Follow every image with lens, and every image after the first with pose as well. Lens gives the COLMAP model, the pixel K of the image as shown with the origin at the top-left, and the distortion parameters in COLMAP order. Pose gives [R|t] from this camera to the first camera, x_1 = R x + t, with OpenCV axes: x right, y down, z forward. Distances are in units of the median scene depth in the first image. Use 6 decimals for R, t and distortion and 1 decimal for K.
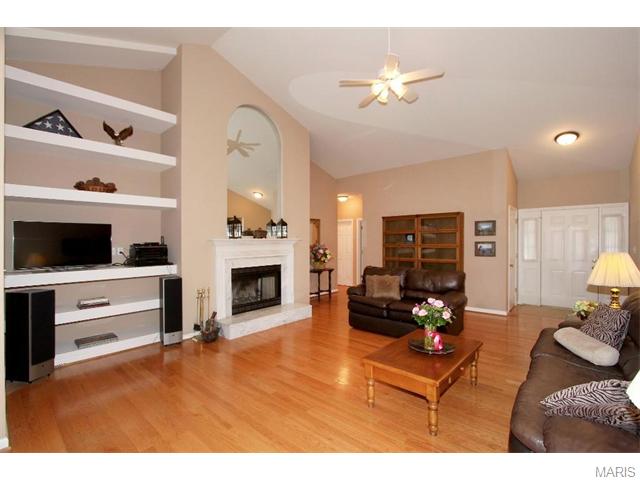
lens RADIAL K [[298.6, 0, 315.4], [0, 298.6, 241.5], [0, 0, 1]] dist [-0.003617, -0.000068]
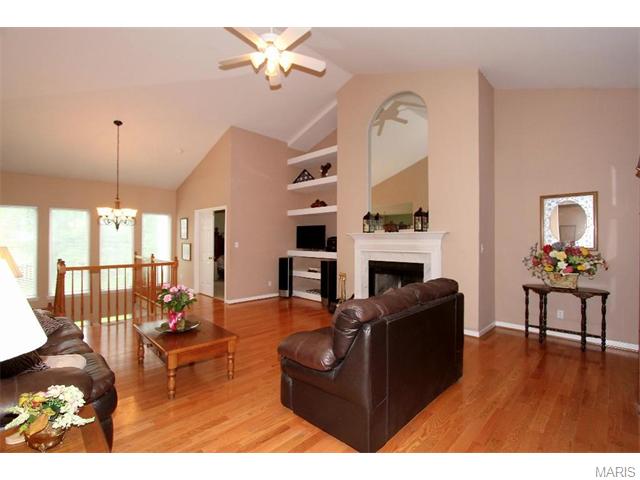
lens RADIAL K [[298.6, 0, 320.3], [0, 298.6, 238.4], [0, 0, 1]] dist [-0.003617, -0.000068]
pose [[-0.042883, 0.002809, -0.999076, 0.537946], [-0.003491, 0.999990, 0.002961, 0.005484], [0.999074, 0.003614, -0.042873, 0.574682]]
